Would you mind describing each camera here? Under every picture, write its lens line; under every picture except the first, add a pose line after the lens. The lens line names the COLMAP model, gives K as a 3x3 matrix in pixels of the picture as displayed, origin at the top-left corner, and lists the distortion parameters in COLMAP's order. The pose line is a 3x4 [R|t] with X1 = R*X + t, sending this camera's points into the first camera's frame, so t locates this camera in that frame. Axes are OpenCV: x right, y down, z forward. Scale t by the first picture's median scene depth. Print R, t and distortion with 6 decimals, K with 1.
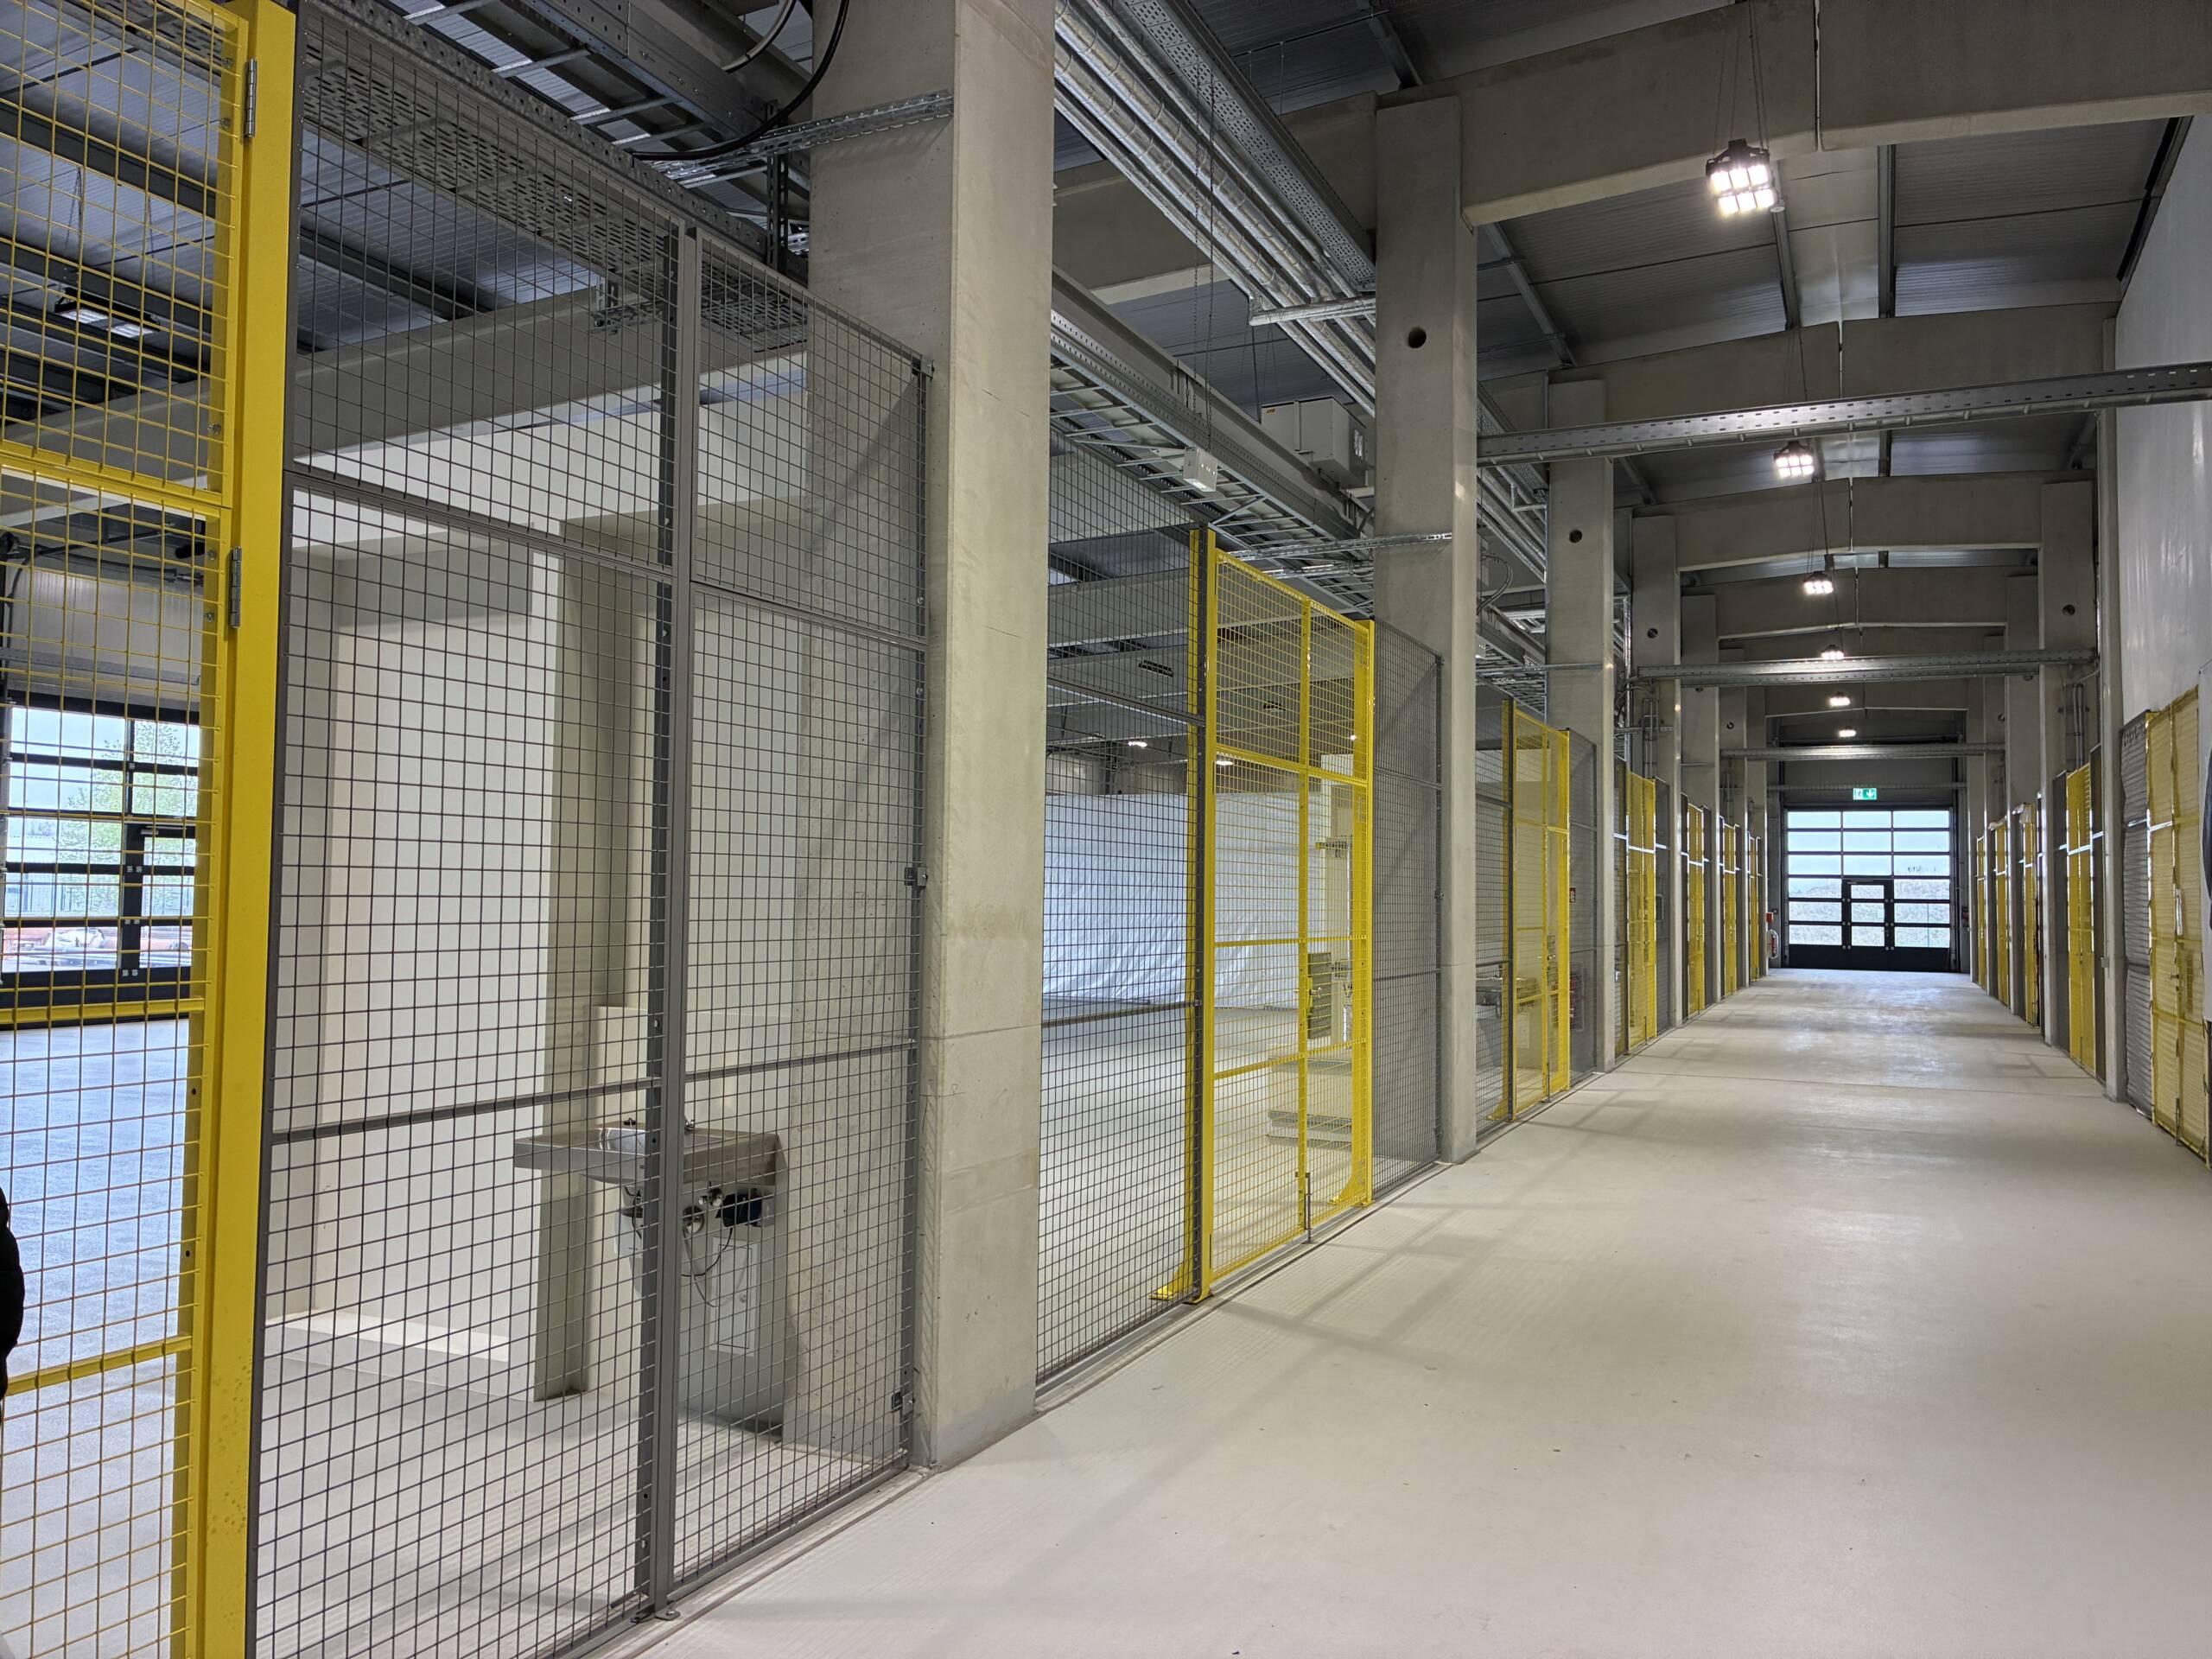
lens RADIAL K [[1655.1, 0, 1114.2], [0, 1655.1, 842.8], [0, 0, 1]] dist [0.024579, -0.032797]
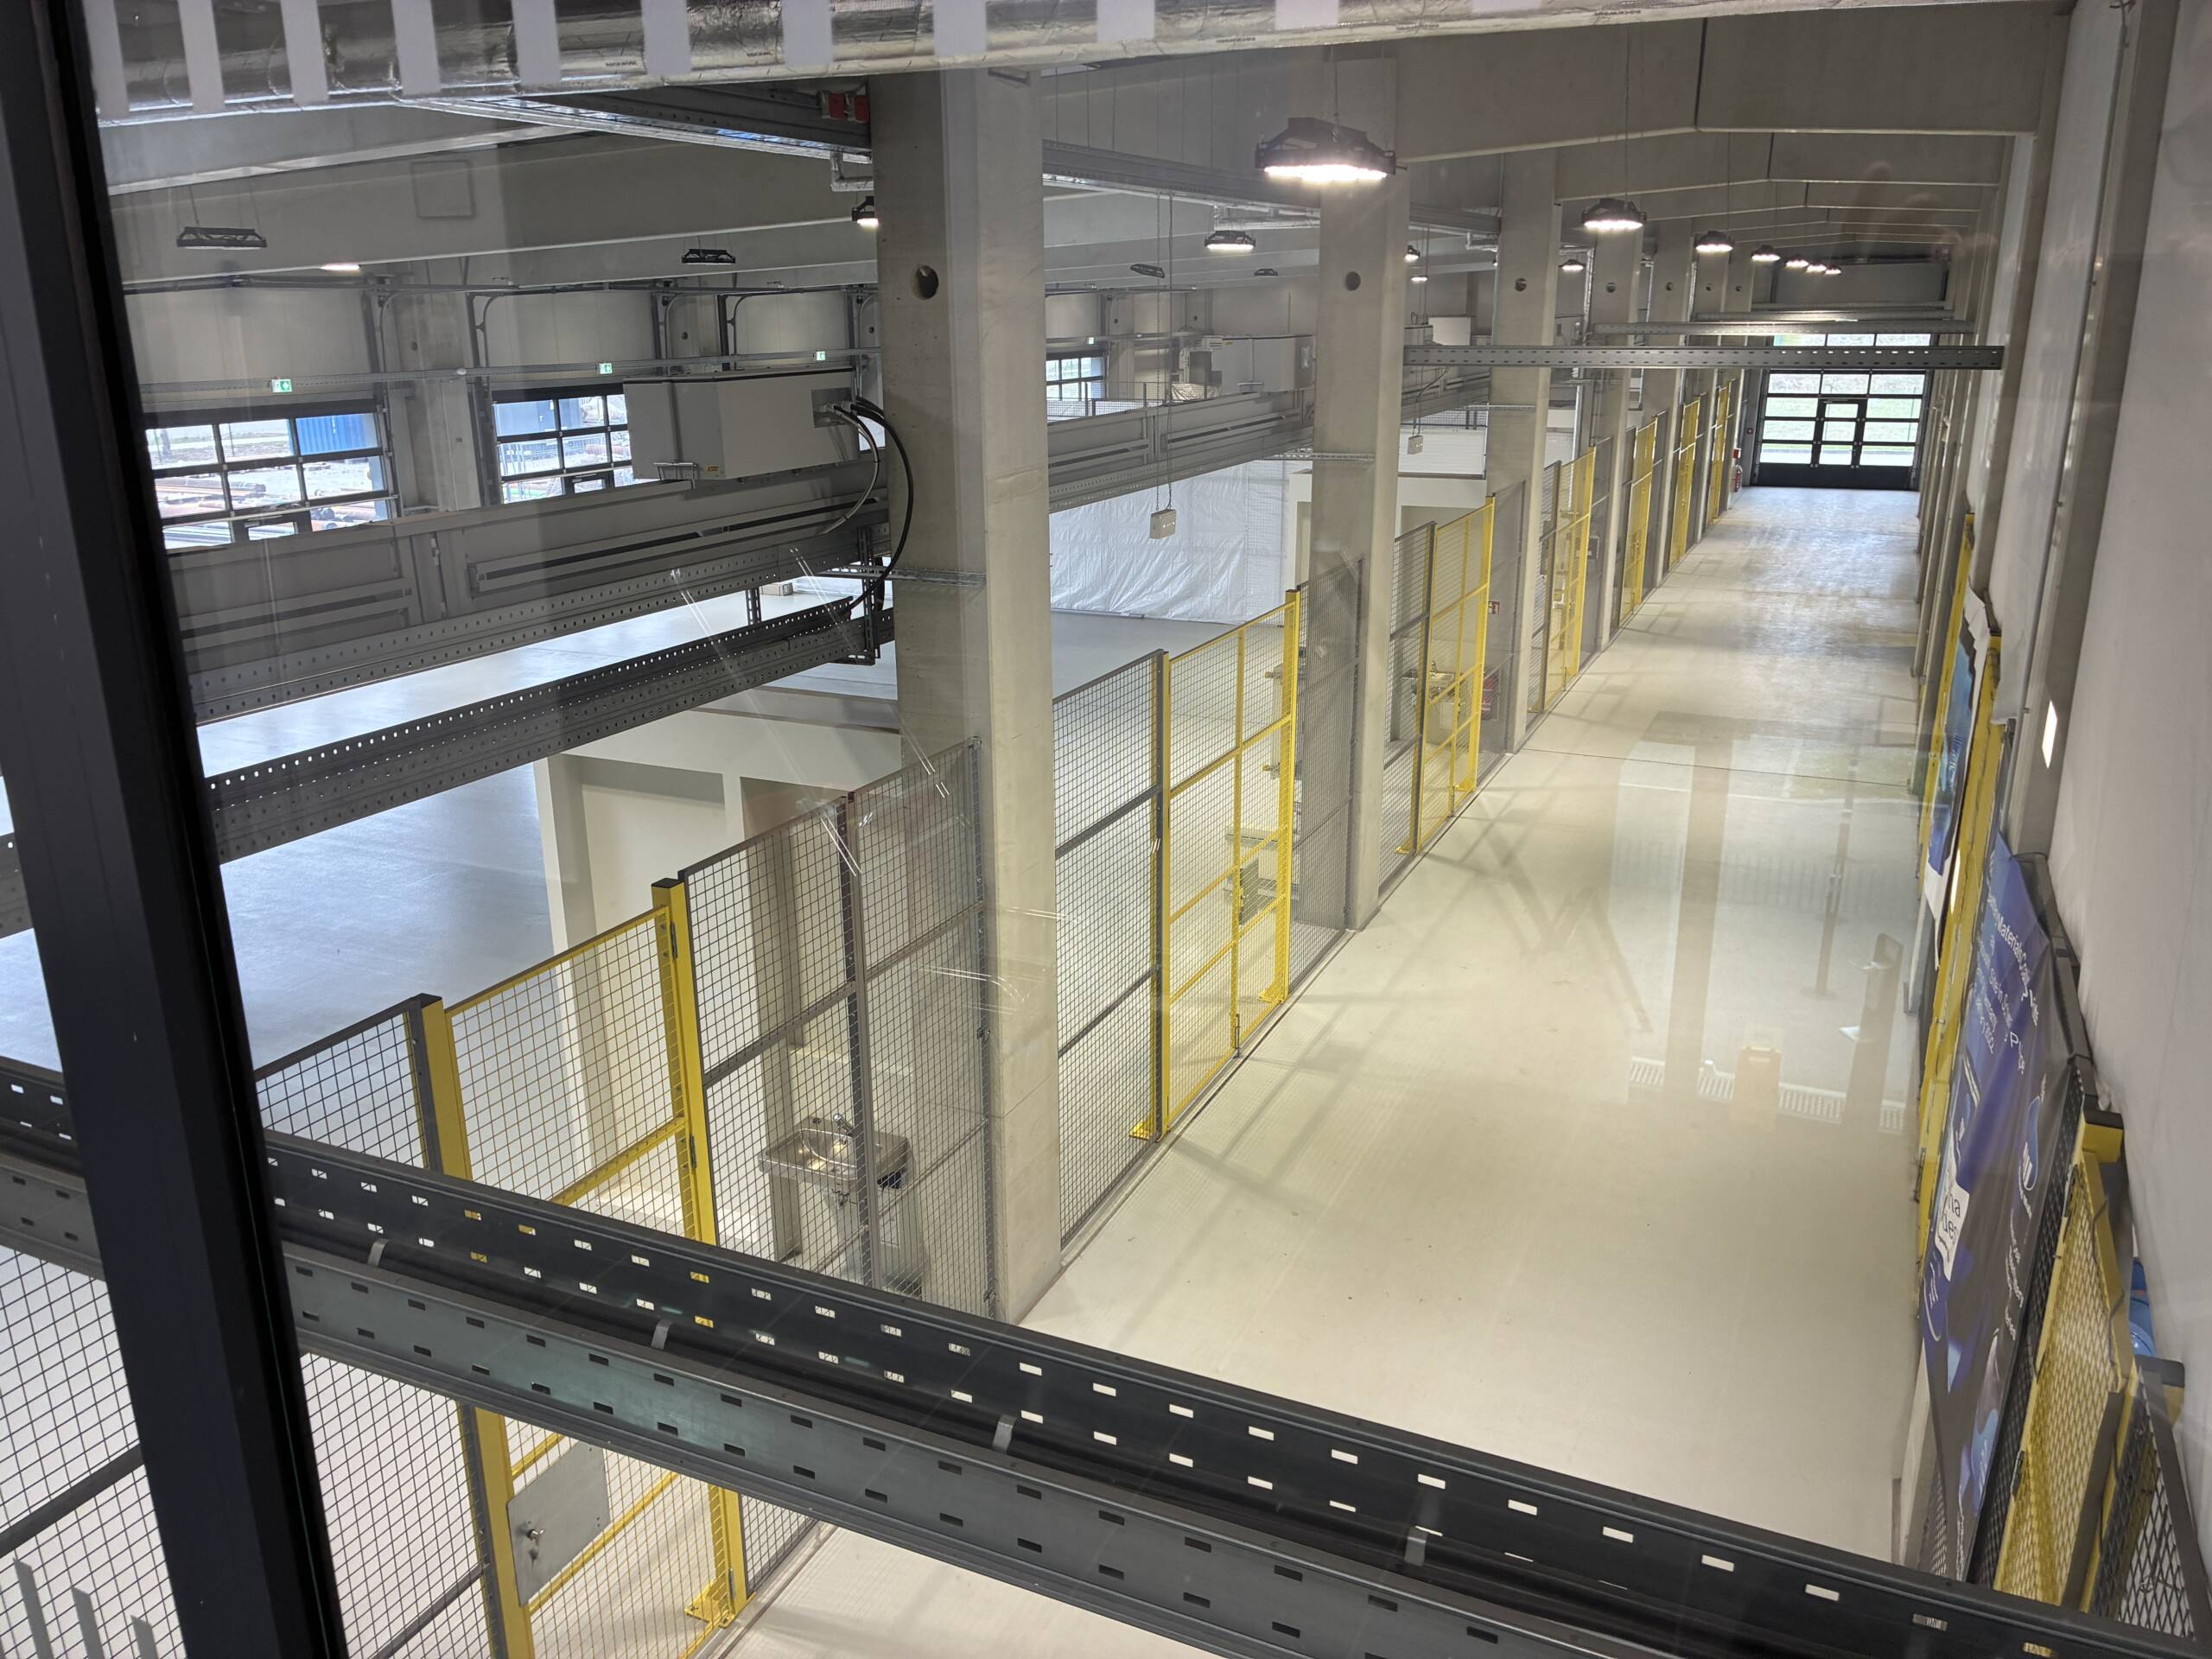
lens RADIAL K [[1655.1, 0, 1115.3], [0, 1655.1, 847.6], [0, 0, 1]] dist [0.024579, -0.032797]
pose [[0.999833, -0.017388, -0.005705, 0.009099], [0.018285, 0.936382, 0.350505, -0.225893], [-0.000752, -0.350550, 0.936544, -0.161724]]
